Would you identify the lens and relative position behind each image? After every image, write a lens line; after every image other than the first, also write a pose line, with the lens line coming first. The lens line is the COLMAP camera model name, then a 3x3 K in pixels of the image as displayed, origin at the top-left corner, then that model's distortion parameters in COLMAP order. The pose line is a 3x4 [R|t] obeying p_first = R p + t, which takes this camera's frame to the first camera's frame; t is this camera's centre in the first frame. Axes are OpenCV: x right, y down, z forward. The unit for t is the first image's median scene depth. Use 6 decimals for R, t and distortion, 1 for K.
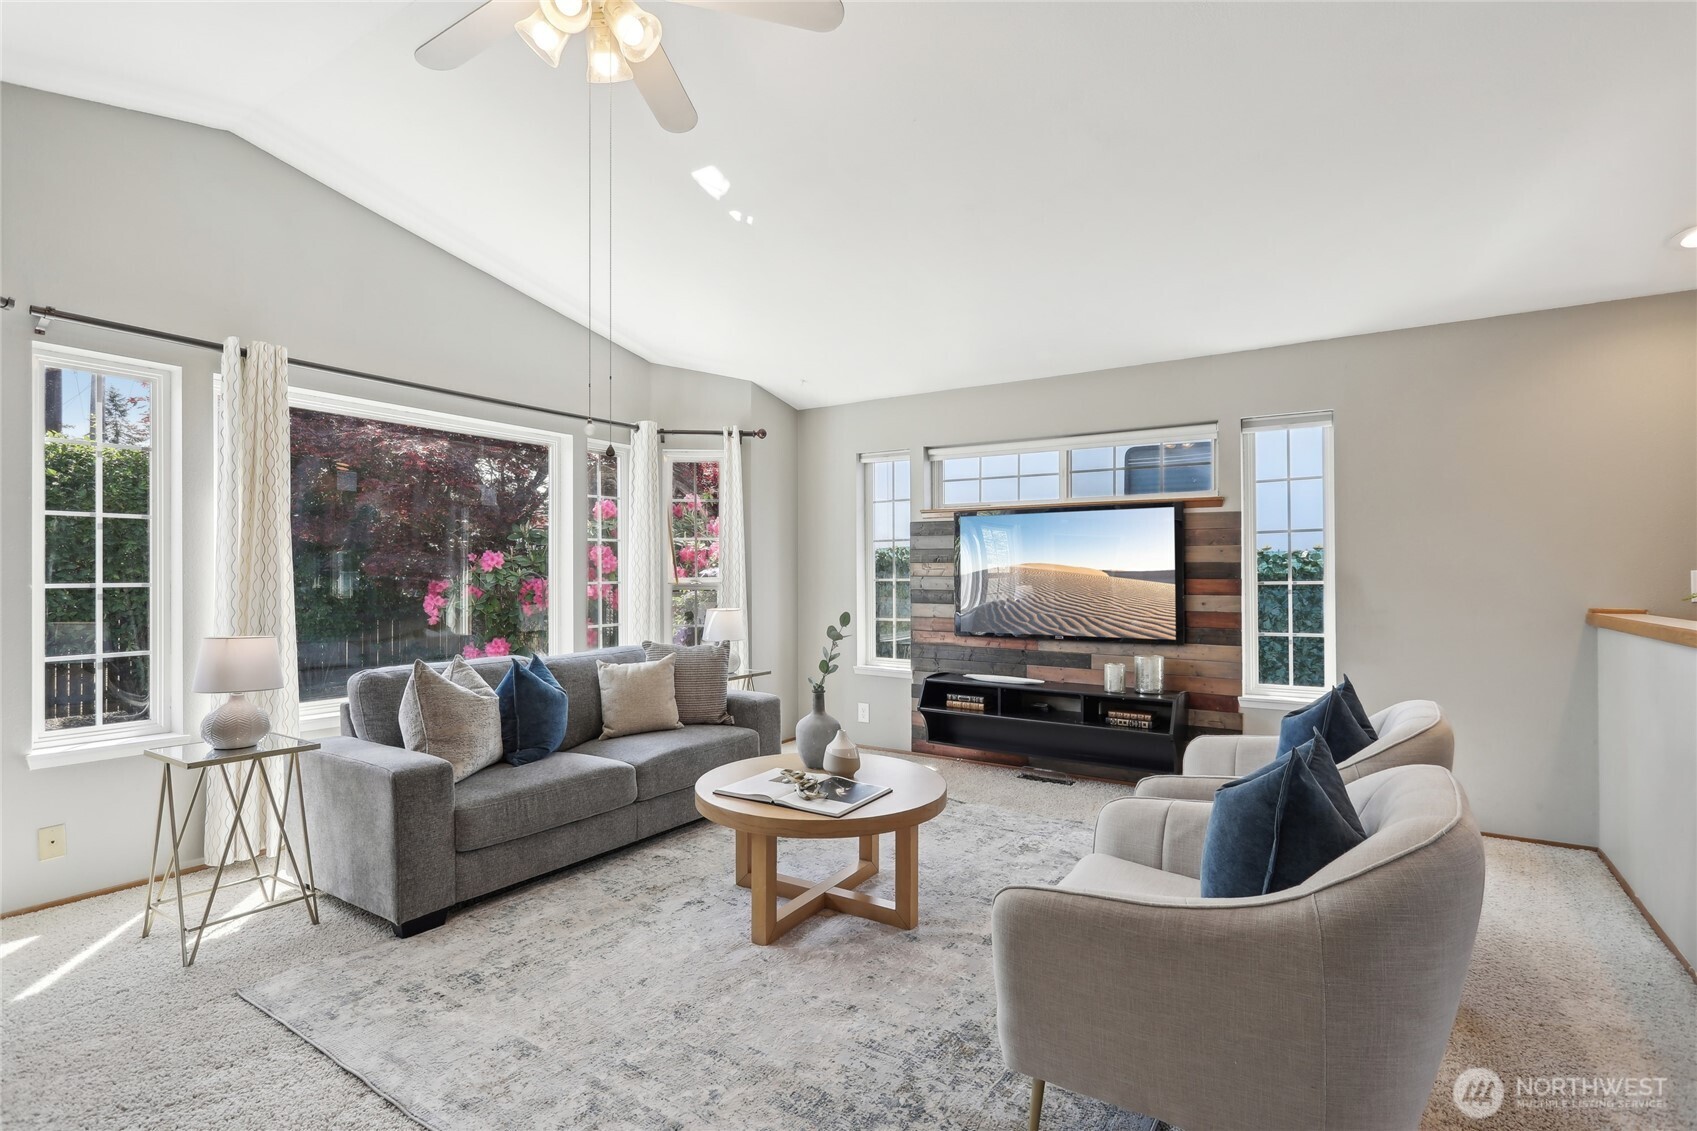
lens RADIAL K [[819.4, 0, 849.1], [0, 819.4, 565.6], [0, 0, 1]] dist [0.000158, 0.000657]
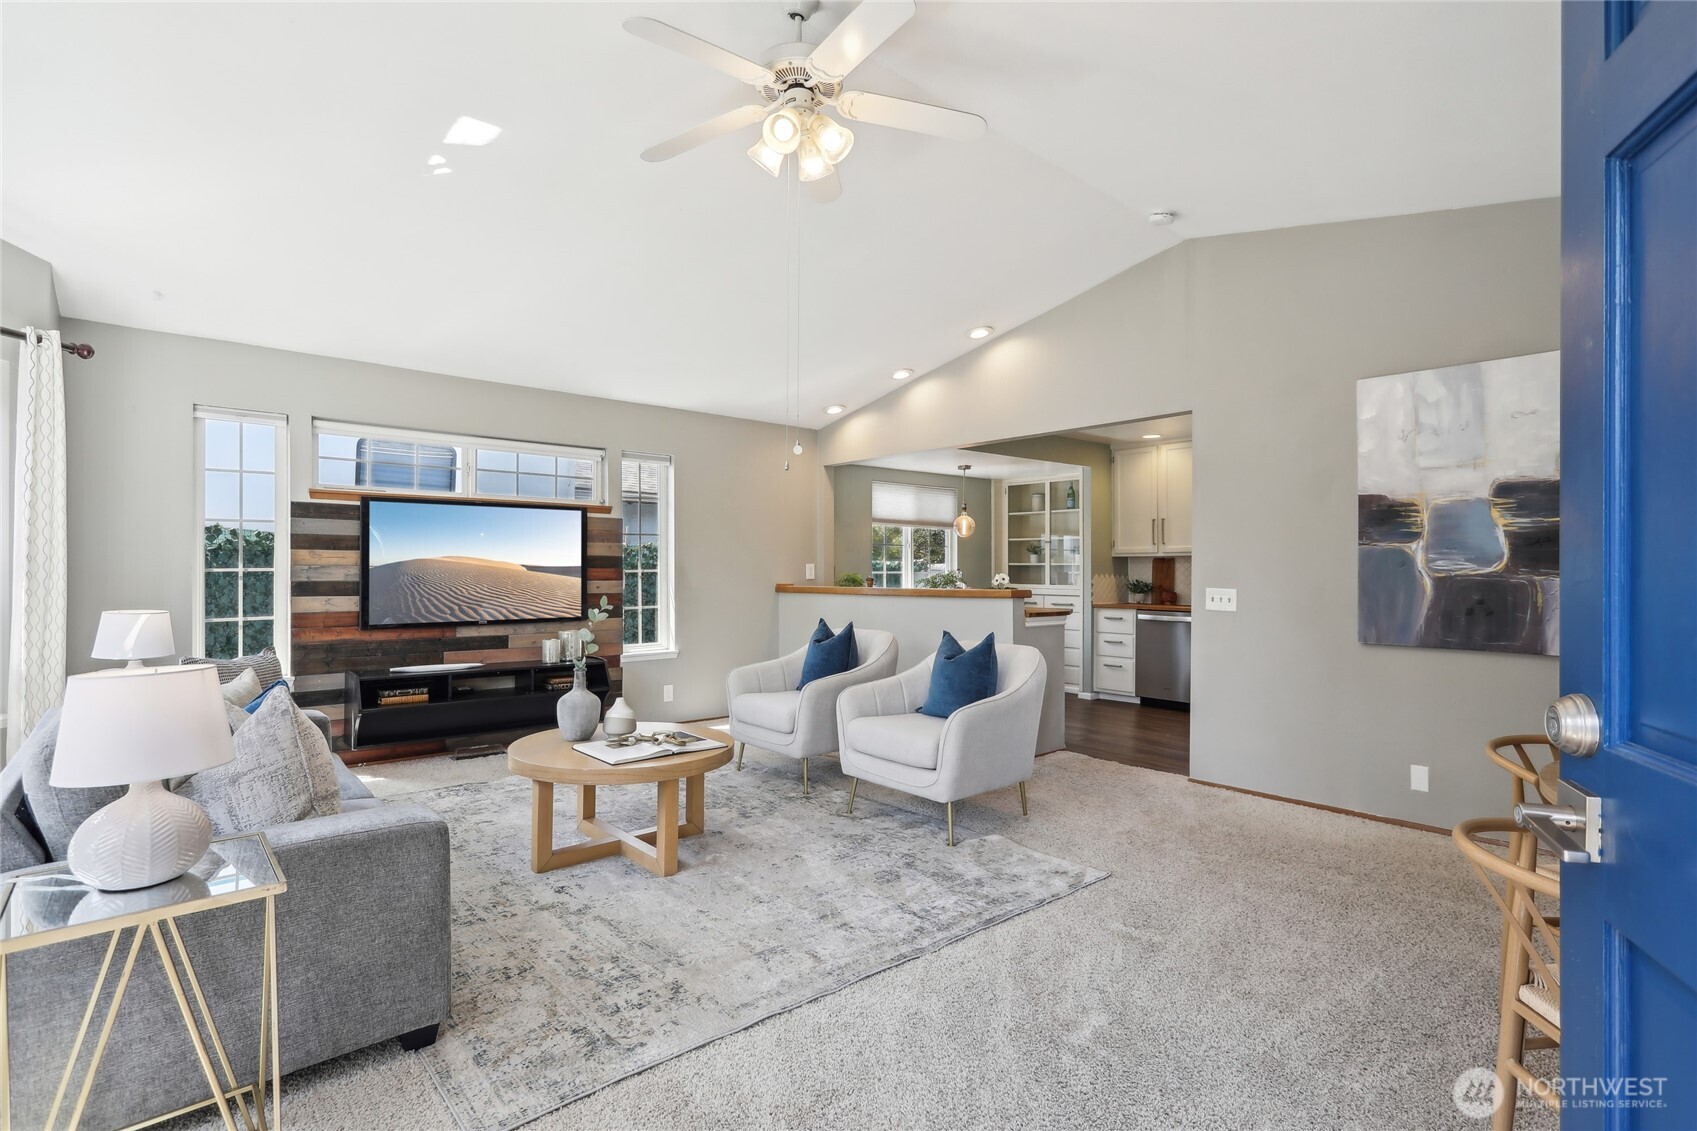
lens RADIAL K [[819.4, 0, 853.1], [0, 819.4, 563.9], [0, 0, 1]] dist [0.000158, 0.000657]
pose [[0.264762, 0.006504, 0.964292, -0.652327], [-0.012314, 0.999919, -0.003363, 0.008052], [-0.964235, -0.010984, 0.264820, 0.242876]]
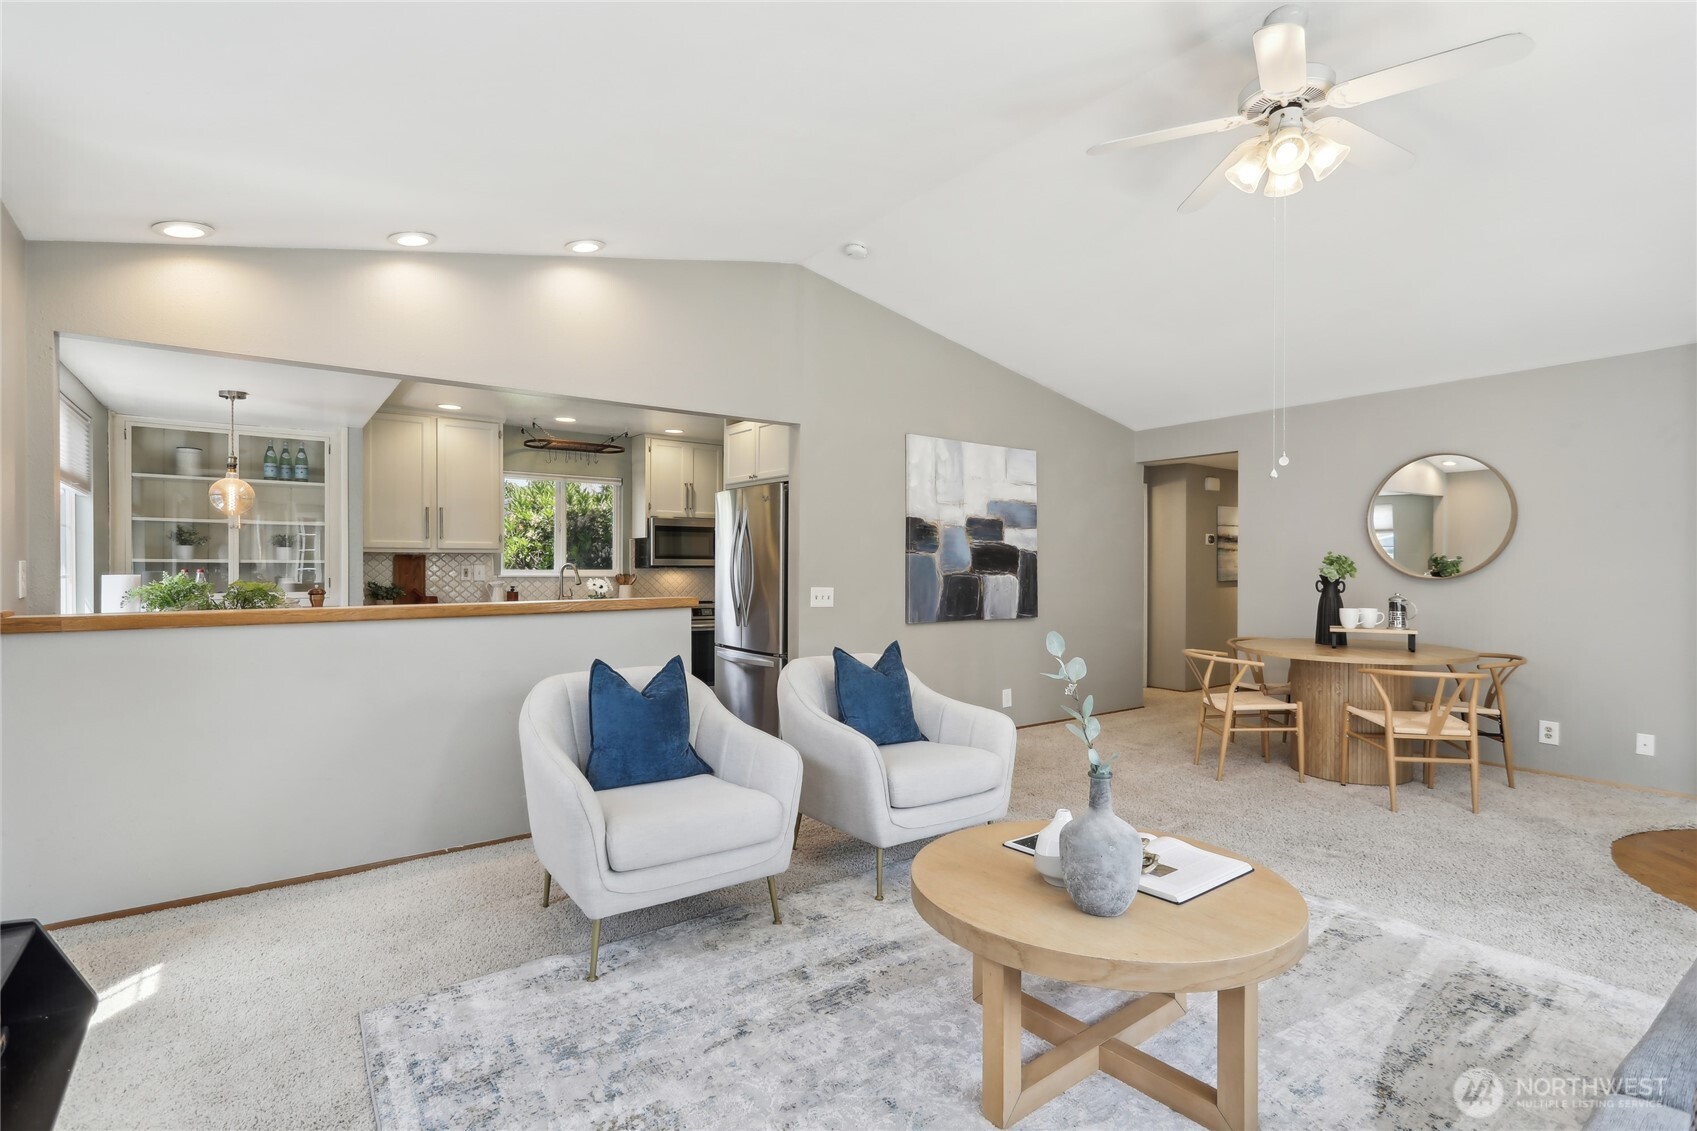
lens RADIAL K [[819.4, 0, 839.6], [0, 819.4, 569.2], [0, 0, 1]] dist [0.000158, 0.000657]
pose [[-0.938486, -0.003432, 0.345300, -0.035319], [-0.006488, 0.999949, -0.007694, 0.011668], [-0.345256, -0.009461, -0.938461, 1.067489]]
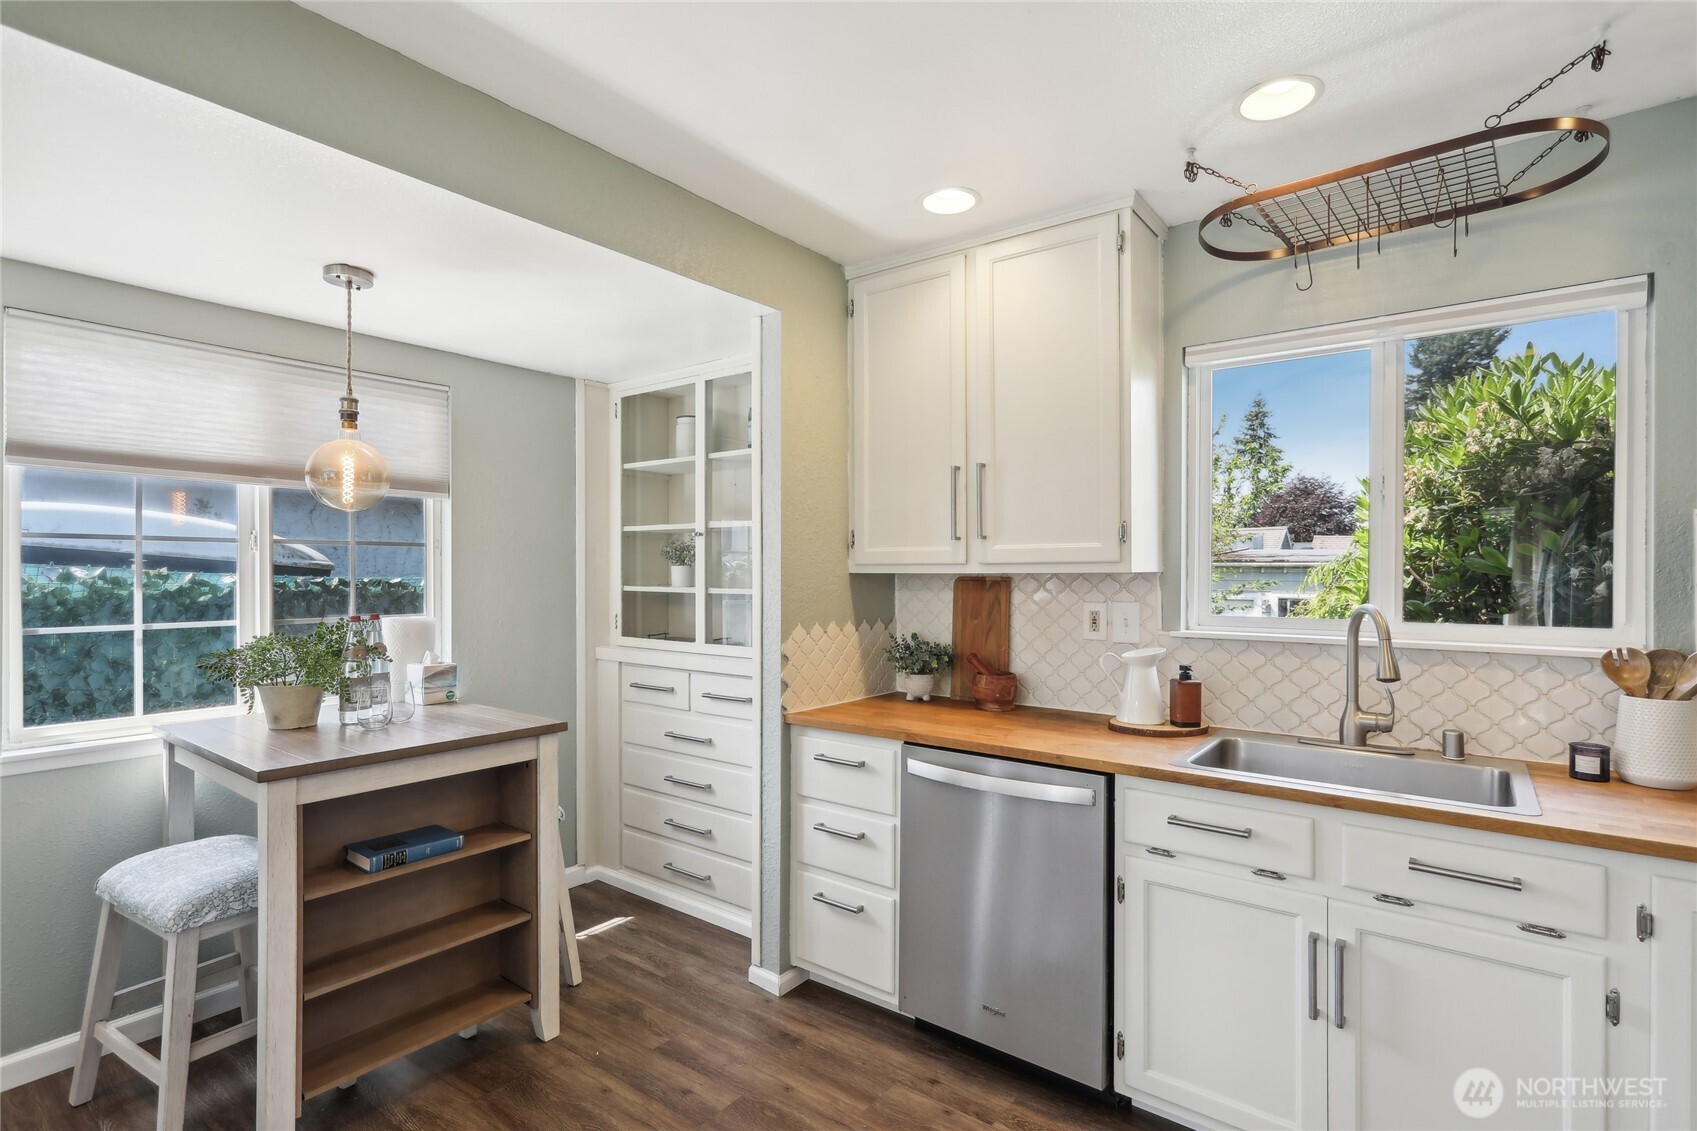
lens RADIAL K [[819.4, 0, 842.5], [0, 819.4, 574.3], [0, 0, 1]] dist [0.000158, 0.000657]
pose [[0.068455, -0.005931, 0.997637, 0.452775], [-0.011772, 0.999908, 0.006752, -0.021856], [-0.997585, -0.012206, 0.068379, 0.142571]]
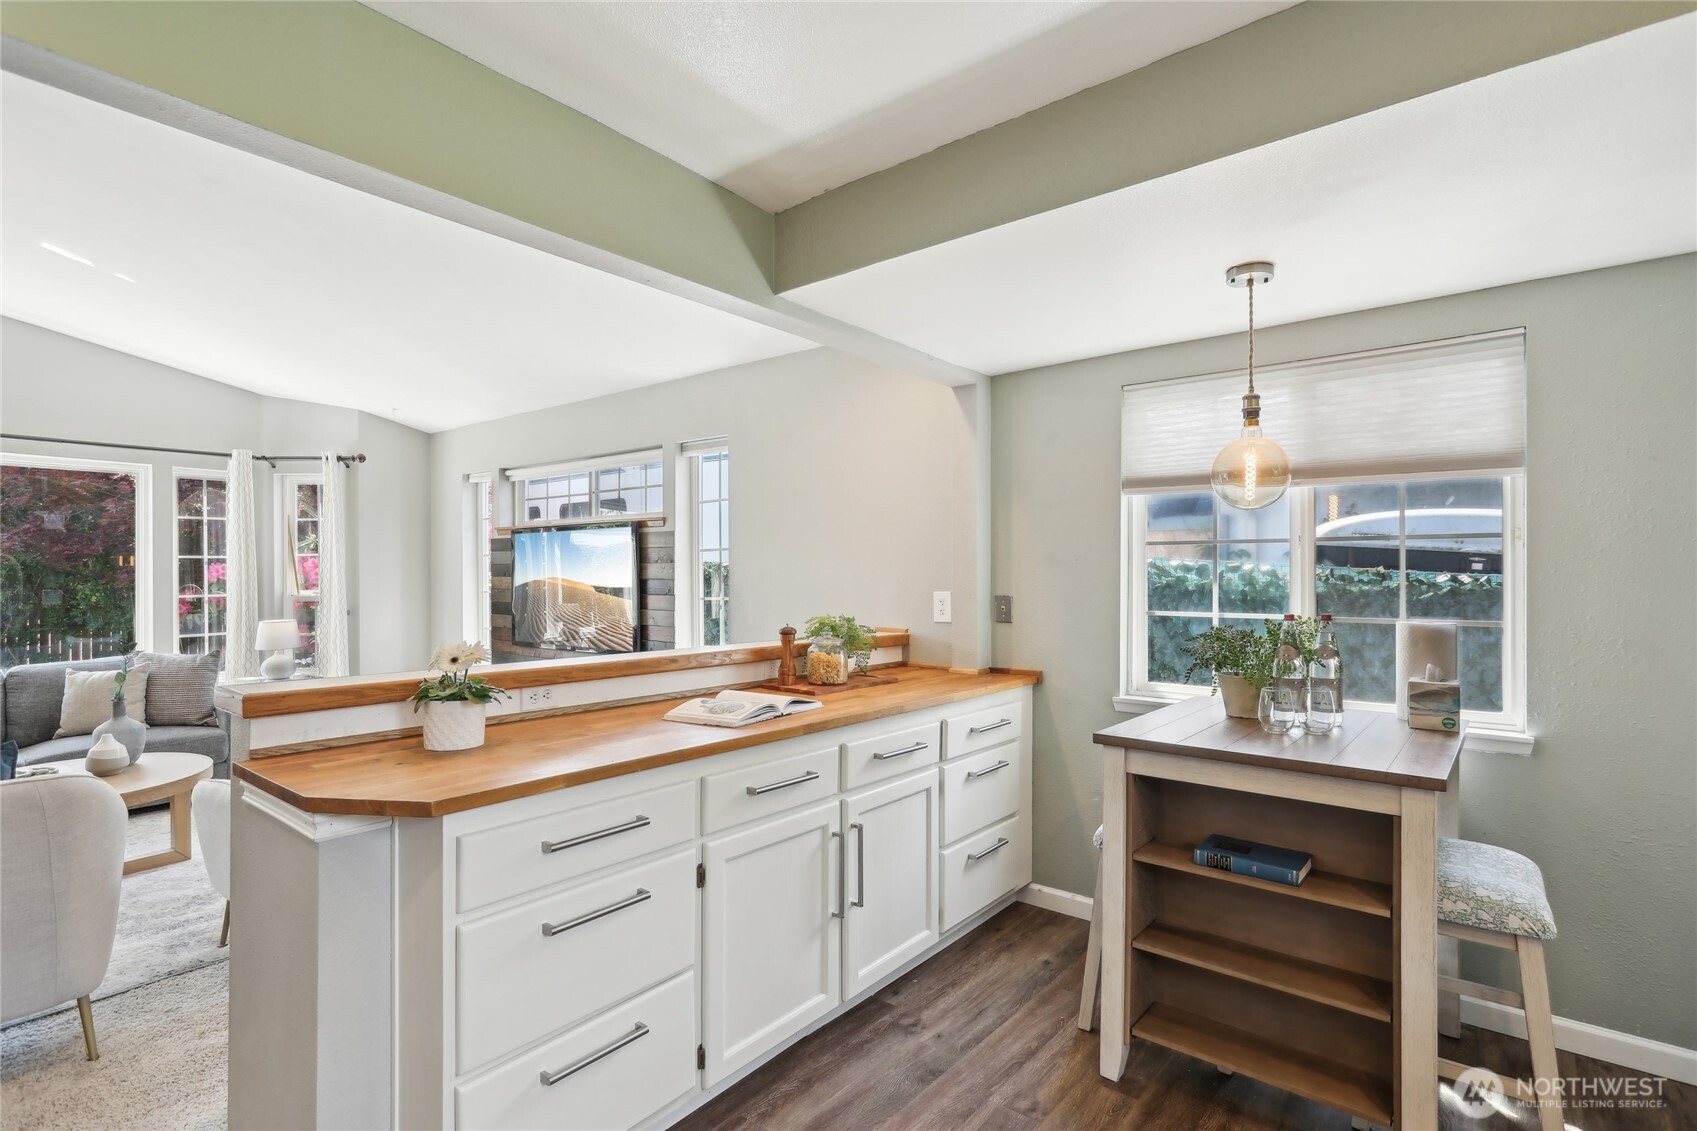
lens RADIAL K [[819.4, 0, 848.6], [0, 819.4, 571.9], [0, 0, 1]] dist [0.000158, 0.000657]
pose [[0.996028, -0.004090, -0.088952, 0.710610], [0.005187, 0.999913, 0.012101, -0.022230], [0.088895, -0.012515, 0.995962, -0.030568]]
